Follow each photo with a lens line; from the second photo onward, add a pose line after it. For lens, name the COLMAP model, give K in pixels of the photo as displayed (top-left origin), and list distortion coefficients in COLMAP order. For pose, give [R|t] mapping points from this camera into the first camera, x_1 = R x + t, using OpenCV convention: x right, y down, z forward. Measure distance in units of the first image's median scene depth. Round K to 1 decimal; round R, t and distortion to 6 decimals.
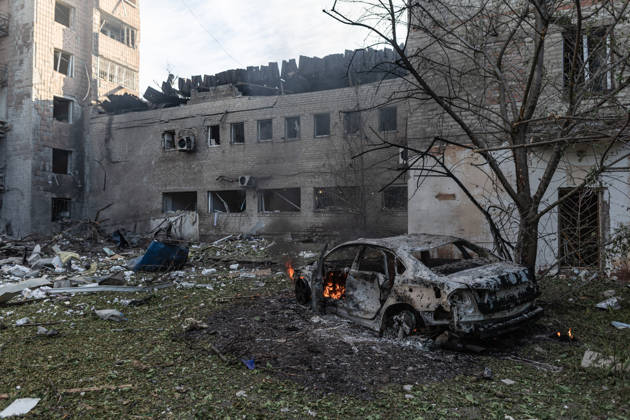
lens RADIAL K [[420.4, 0, 315.0], [0, 420.4, 210.0], [0, 0, 1]] dist [0.022169, -0.003930]
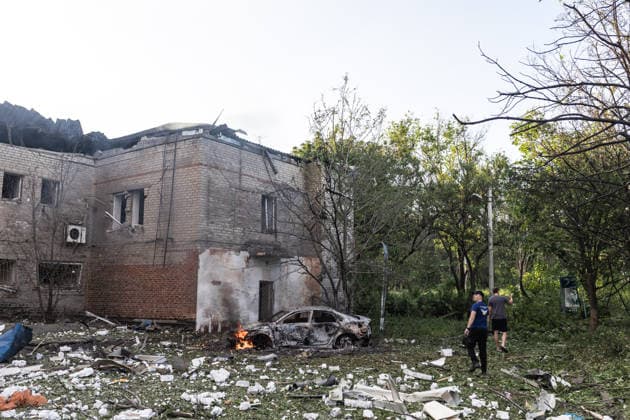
lens RADIAL K [[580.2, 0, 315.0], [0, 580.2, 210.0], [0, 0, 1]] dist [0.008710, -0.003593]
pose [[0.227185, 0.148908, 0.962400, -0.823541], [-0.024626, 0.988803, -0.147180, 0.003428], [-0.973540, 0.009737, 0.228309, 0.097969]]
